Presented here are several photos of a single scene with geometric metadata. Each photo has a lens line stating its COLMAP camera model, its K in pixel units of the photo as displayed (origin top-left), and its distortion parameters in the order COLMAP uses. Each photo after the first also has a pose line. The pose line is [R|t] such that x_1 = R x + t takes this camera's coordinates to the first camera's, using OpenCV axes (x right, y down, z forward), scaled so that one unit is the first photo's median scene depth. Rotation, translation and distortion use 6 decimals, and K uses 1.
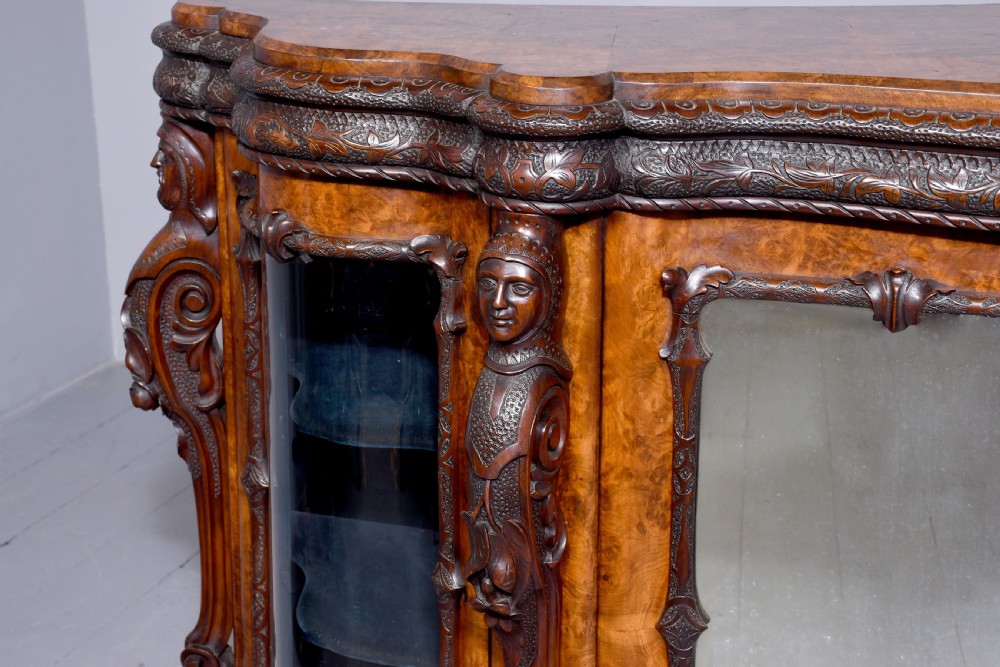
lens RADIAL K [[1813.2, 0, 500.0], [0, 1813.2, 333.5], [0, 0, 1]] dist [0.268254, 0.165382]
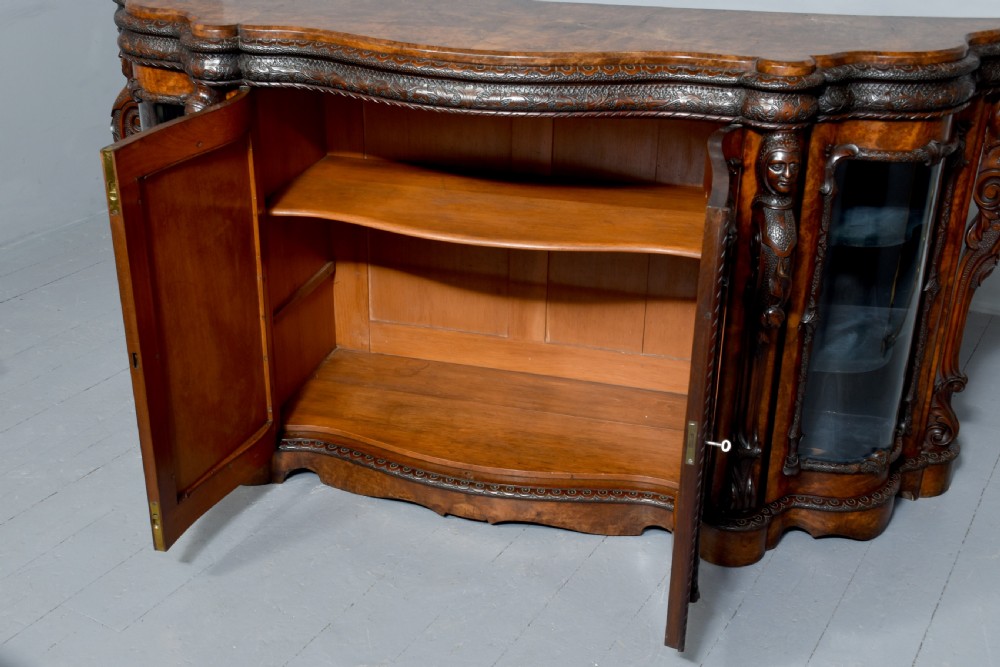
lens RADIAL K [[1183.9, 0, 473.1], [0, 1183.9, 341.6], [0, 0, 1]] dist [-0.000568, 0.285010]
pose [[0.983736, 0.080257, -0.160696, 0.579132], [-0.056716, 0.987648, 0.146066, 0.014789], [0.170434, -0.134577, 0.976136, -0.427459]]
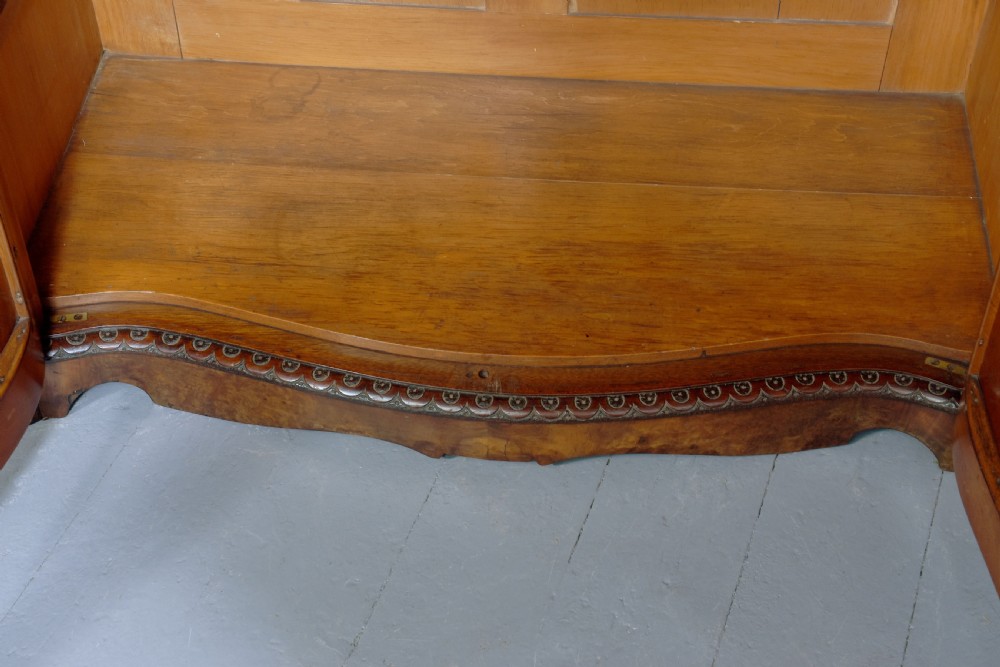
lens RADIAL K [[1715.2, 0, 500.0], [0, 1715.2, 333.5], [0, 0, 1]] dist [0.241277, 0.091577]
pose [[0.999770, -0.015510, 0.014837, 0.334443], [0.006702, 0.882276, 0.470685, -0.104812], [-0.020390, -0.470478, 0.882176, 0.134650]]
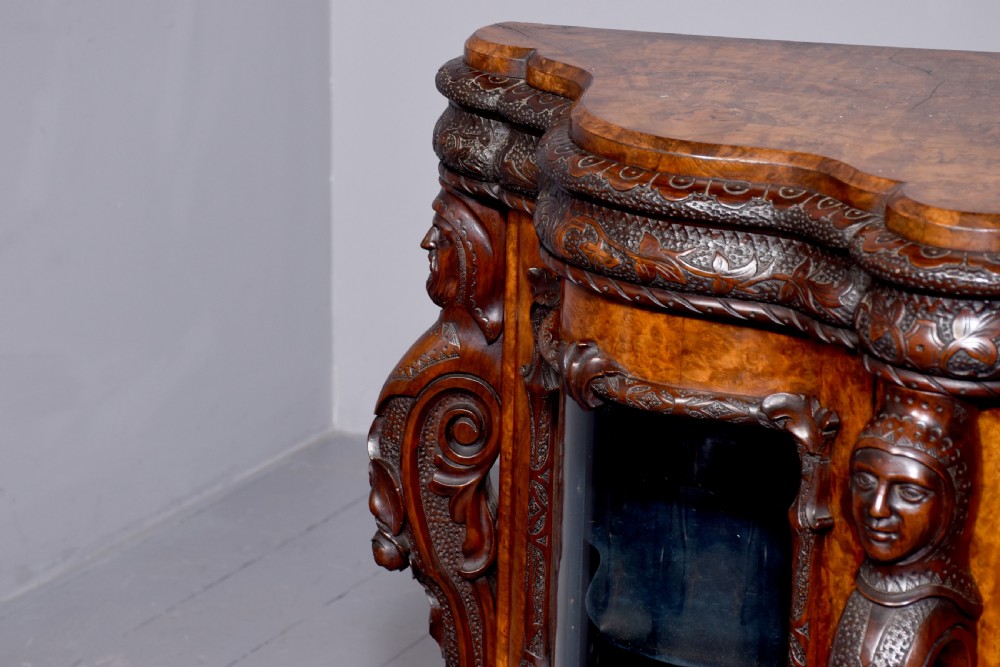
lens RADIAL K [[2902.8, 0, 452.1], [0, 2902.8, 313.3], [0, 0, 1]] dist [0.564244, 2.249493]
pose [[0.985489, 0.063289, -0.157499, 0.011317], [-0.063998, 0.997950, 0.000570, -0.079733], [0.157212, 0.009518, 0.987519, -0.194790]]
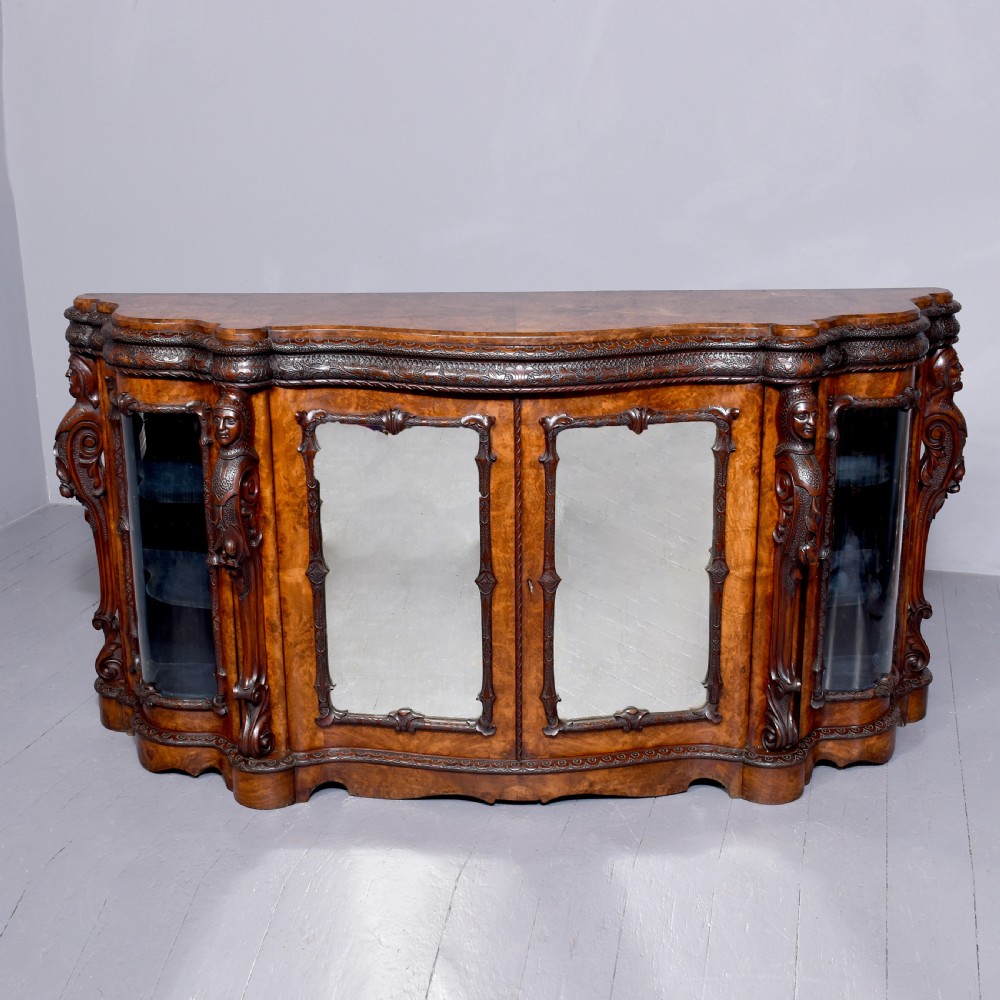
lens RADIAL K [[1419.6, 0, 504.8], [0, 1419.6, 511.7], [0, 0, 1]] dist [0.004101, 0.084254]
pose [[0.993669, -0.039305, 0.105249, 0.150176], [0.039565, 0.999217, -0.000384, 0.096382], [-0.105151, 0.004546, 0.994446, -0.761163]]
